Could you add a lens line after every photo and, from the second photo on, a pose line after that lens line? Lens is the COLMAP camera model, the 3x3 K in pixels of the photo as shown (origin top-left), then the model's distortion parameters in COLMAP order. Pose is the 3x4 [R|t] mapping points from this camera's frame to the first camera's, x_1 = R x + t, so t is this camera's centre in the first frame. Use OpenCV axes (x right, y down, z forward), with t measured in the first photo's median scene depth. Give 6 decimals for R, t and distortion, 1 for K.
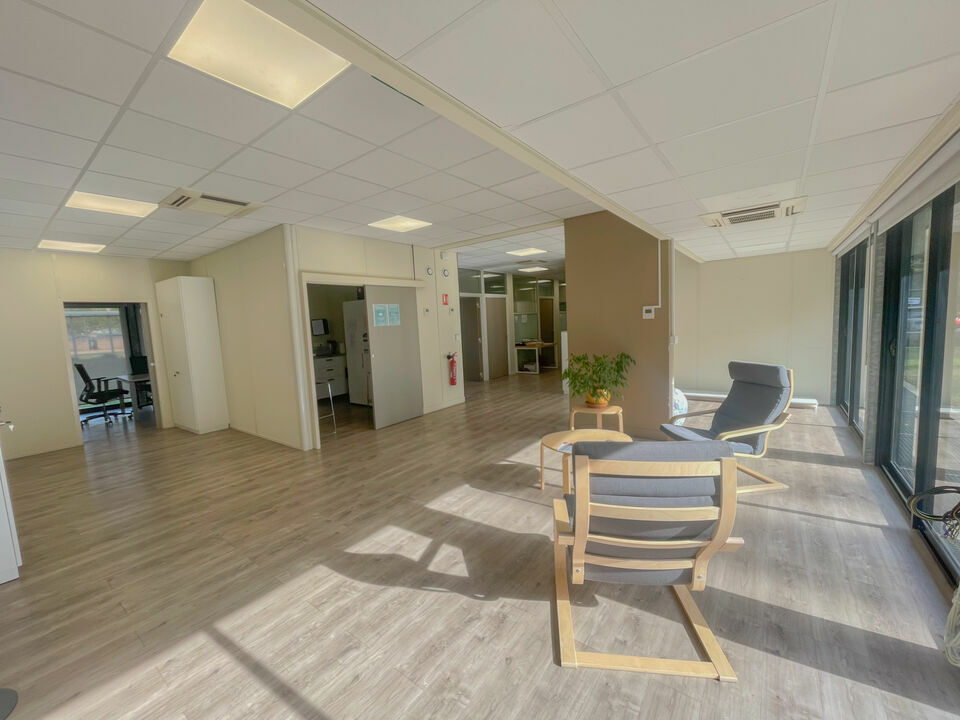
lens RADIAL K [[388.1, 0, 478.0], [0, 388.1, 357.2], [0, 0, 1]] dist [-0.000038, 0.000010]
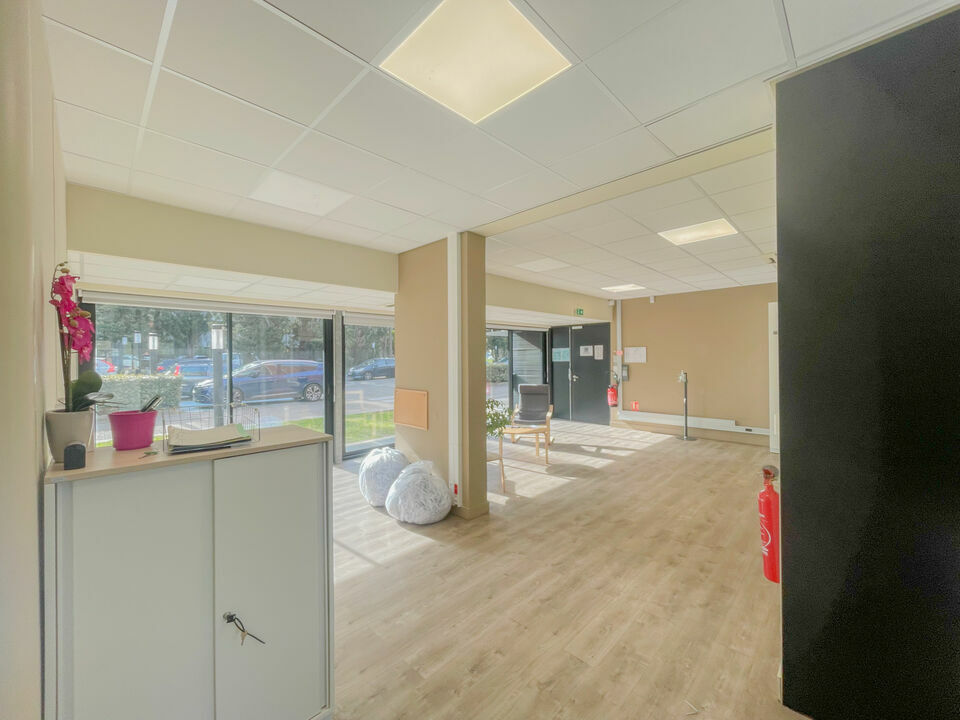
lens RADIAL K [[388.1, 0, 478.0], [0, 388.1, 357.2], [0, 0, 1]] dist [-0.000038, 0.000010]
pose [[-0.990770, 0.055518, 0.123663, 0.220303], [0.066438, 0.994078, 0.086000, -0.257833], [-0.118156, 0.093422, -0.988591, 2.534611]]
